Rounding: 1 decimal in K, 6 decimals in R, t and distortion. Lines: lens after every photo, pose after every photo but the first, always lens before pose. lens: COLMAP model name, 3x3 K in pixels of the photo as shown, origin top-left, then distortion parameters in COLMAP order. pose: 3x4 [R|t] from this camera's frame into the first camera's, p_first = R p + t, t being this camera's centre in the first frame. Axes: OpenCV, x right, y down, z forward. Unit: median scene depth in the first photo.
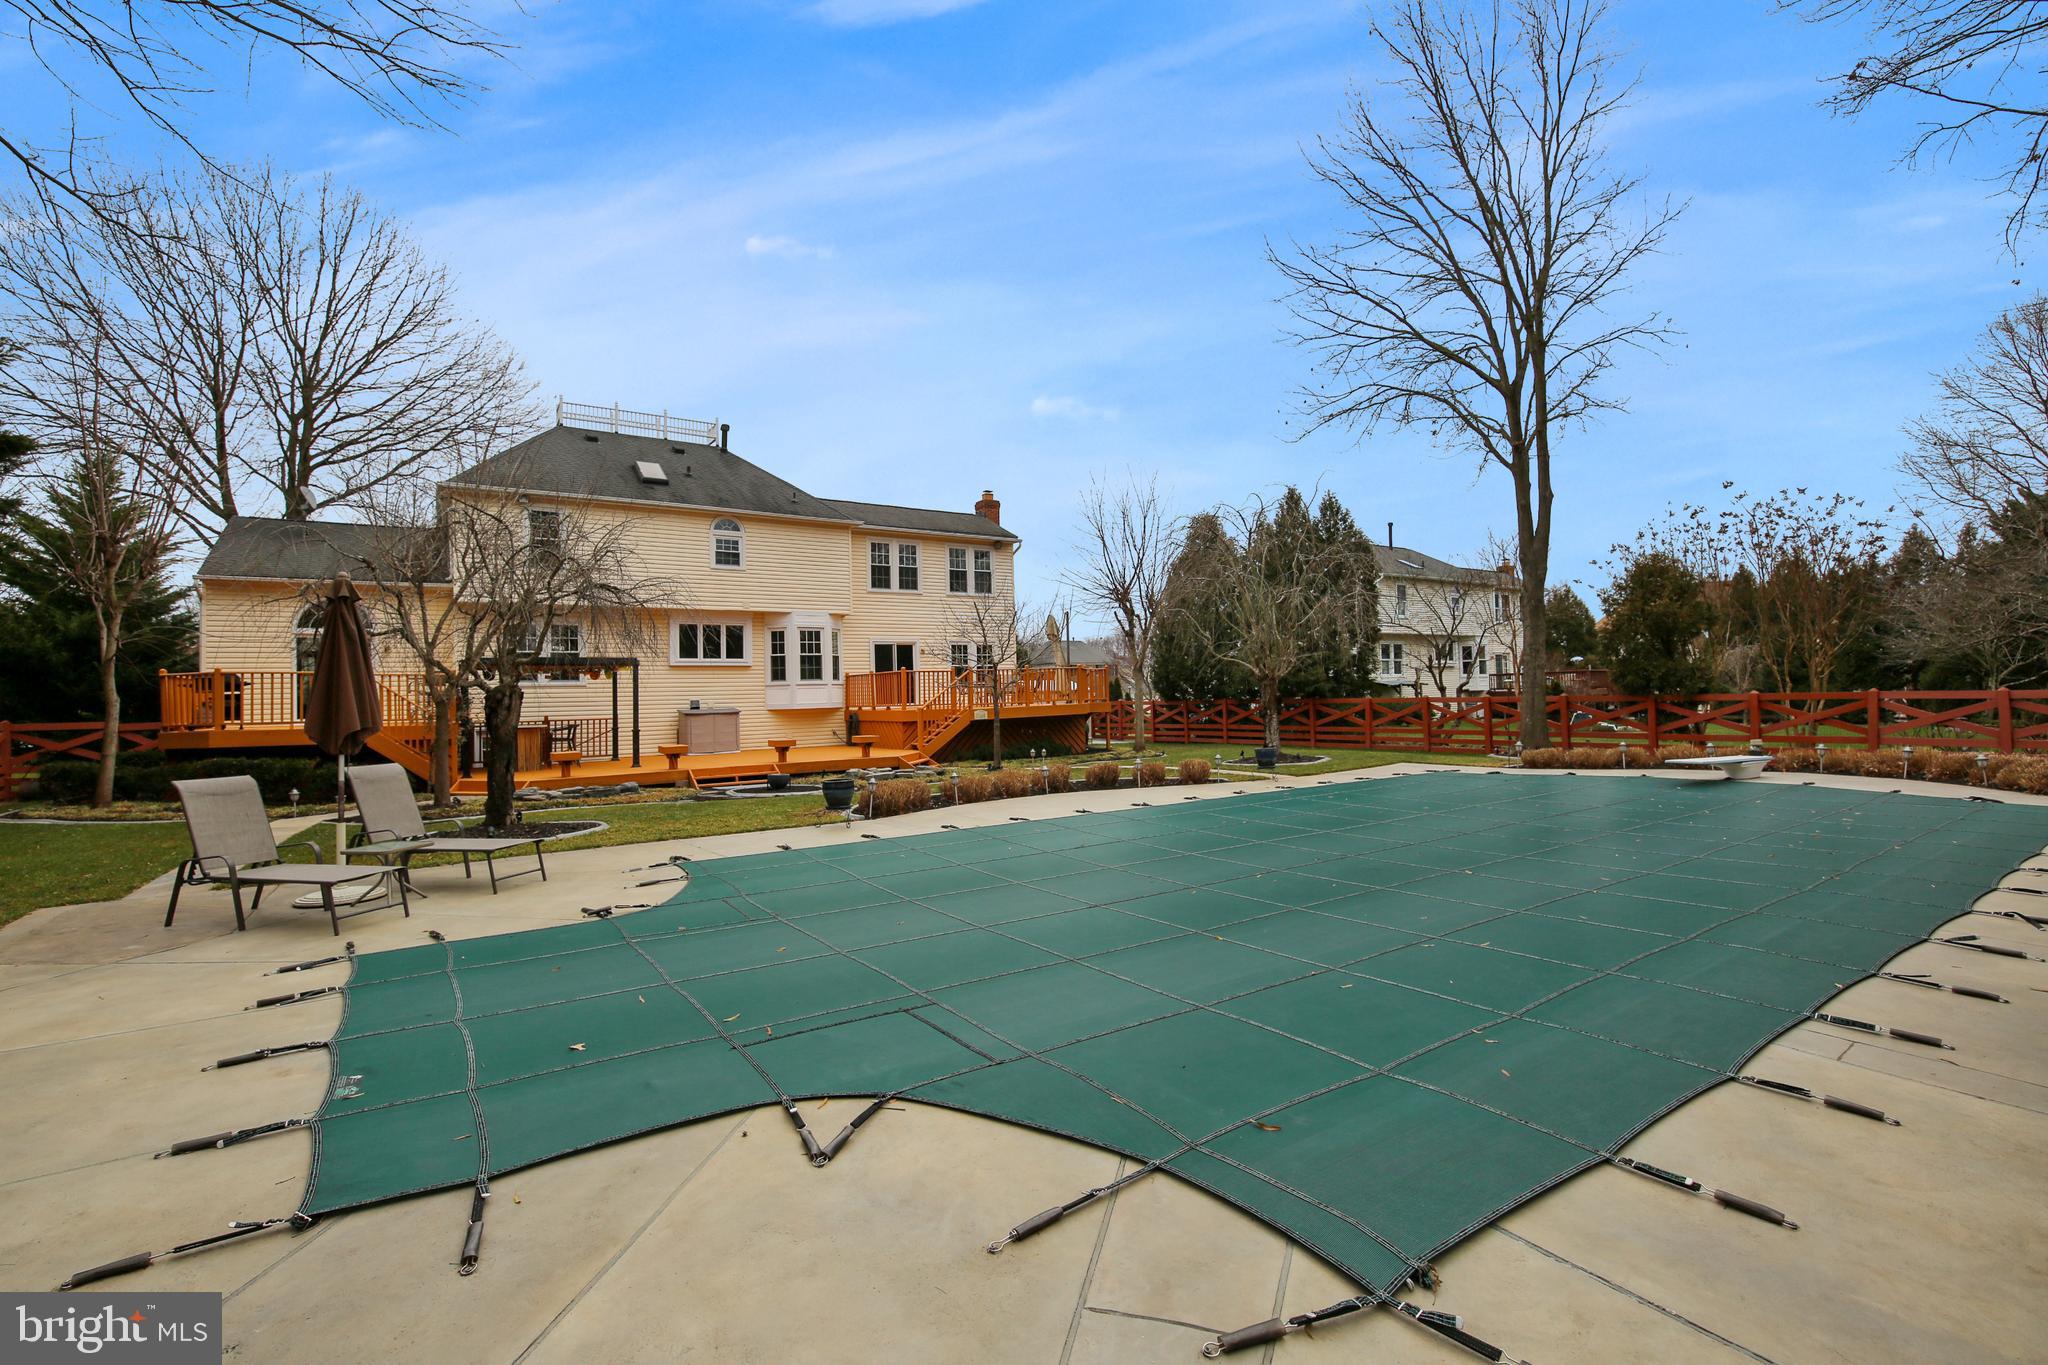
lens RADIAL K [[883.4, 0, 1022.7], [0, 883.4, 674.6], [0, 0, 1]] dist [-0.002018, -0.011099]
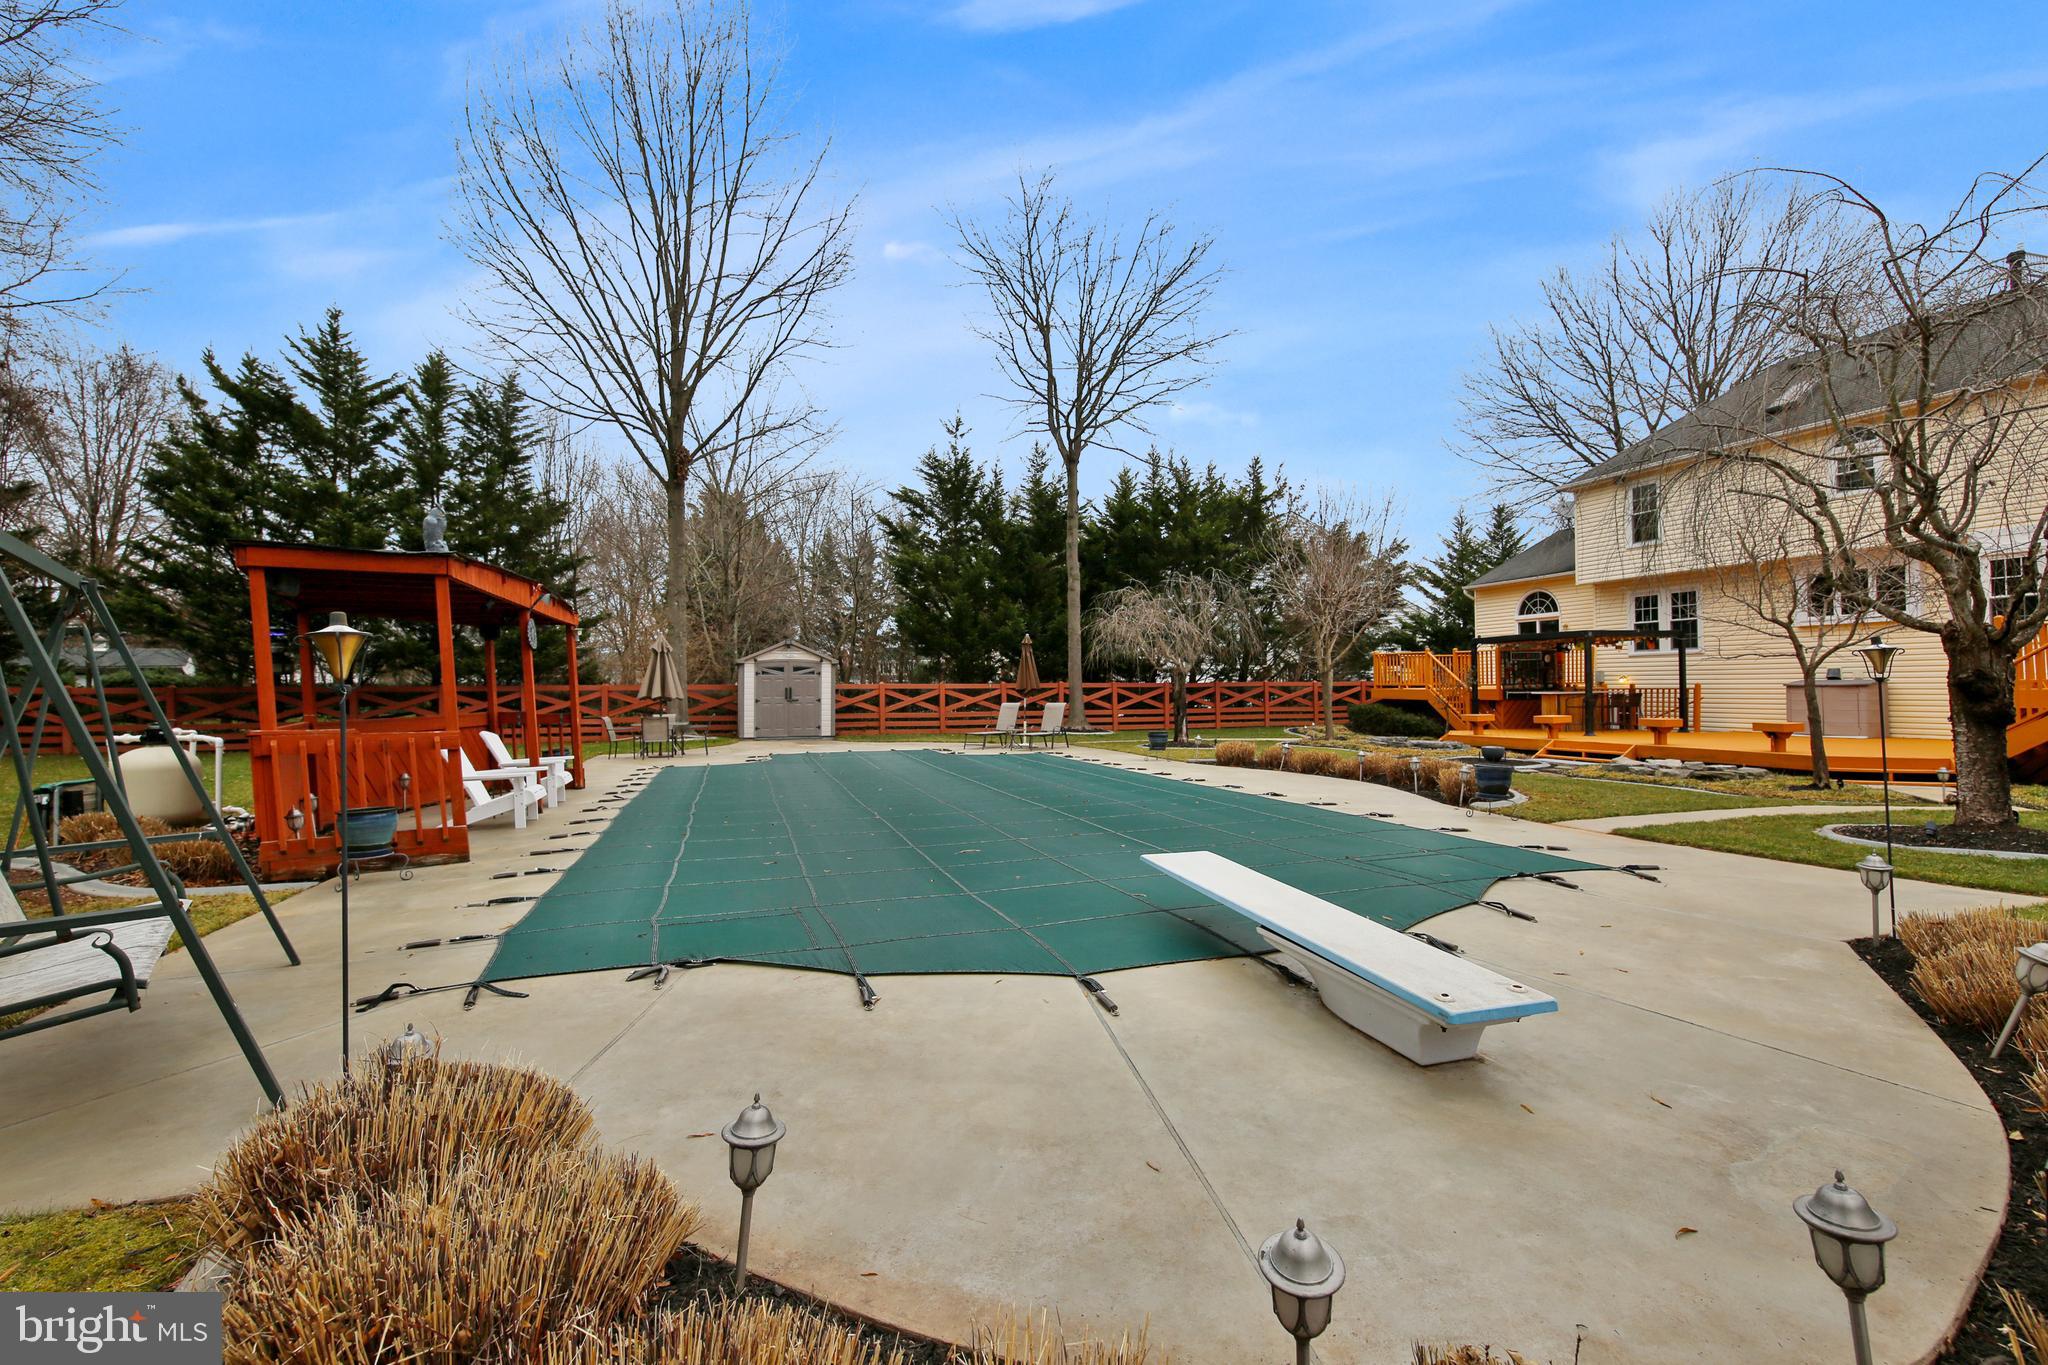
lens RADIAL K [[872.7, 0, 1025.5], [0, 872.7, 678.0], [0, 0, 1]] dist [0.000489, 0.000170]
pose [[-0.267323, 0.020981, -0.963378, 0.550708], [0.044346, 0.998972, 0.009451, -0.001793], [0.962586, -0.040196, -0.267979, 0.487735]]
